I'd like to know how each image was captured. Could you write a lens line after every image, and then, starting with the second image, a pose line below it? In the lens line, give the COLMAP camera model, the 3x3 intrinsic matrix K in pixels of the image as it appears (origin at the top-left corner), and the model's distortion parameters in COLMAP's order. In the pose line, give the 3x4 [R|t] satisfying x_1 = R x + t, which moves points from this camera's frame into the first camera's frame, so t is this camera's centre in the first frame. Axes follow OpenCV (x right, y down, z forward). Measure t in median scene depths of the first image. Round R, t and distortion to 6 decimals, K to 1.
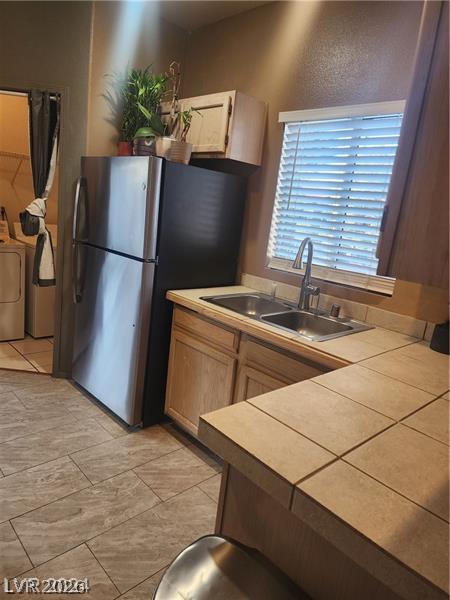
lens RADIAL K [[407.2, 0, 225.2], [0, 407.2, 287.4], [0, 0, 1]] dist [0.059047, -0.002019]
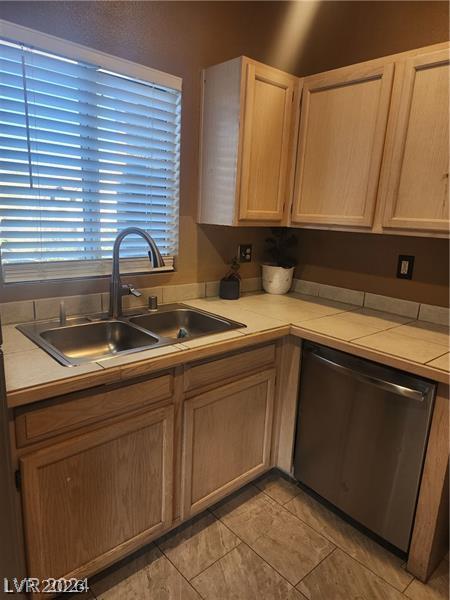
lens RADIAL K [[397.3, 0, 219.7], [0, 397.3, 303.6], [0, 0, 1]] dist [0.092408, -0.088736]
pose [[0.029272, -0.331143, 0.943126, -0.613168], [0.146969, 0.934702, 0.323623, -0.222393], [-0.988708, 0.129137, 0.076028, 0.854083]]
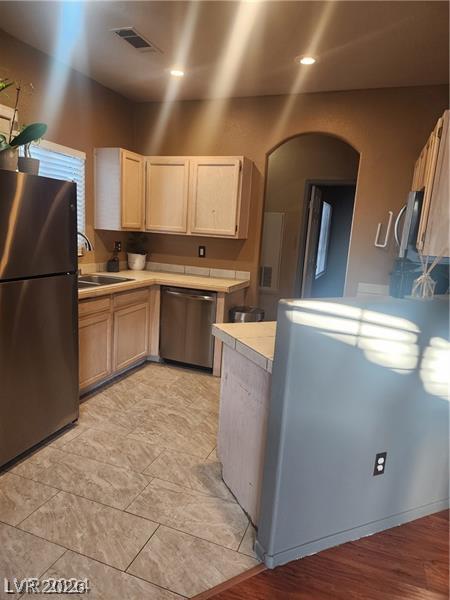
lens RADIAL K [[397.3, 0, 219.7], [0, 397.3, 303.6], [0, 0, 1]] dist [0.092408, -0.088736]
pose [[-0.425797, -0.298595, 0.854130, -1.528456], [0.065170, 0.931406, 0.358099, -0.401242], [-0.902469, 0.208141, -0.377130, 1.223272]]
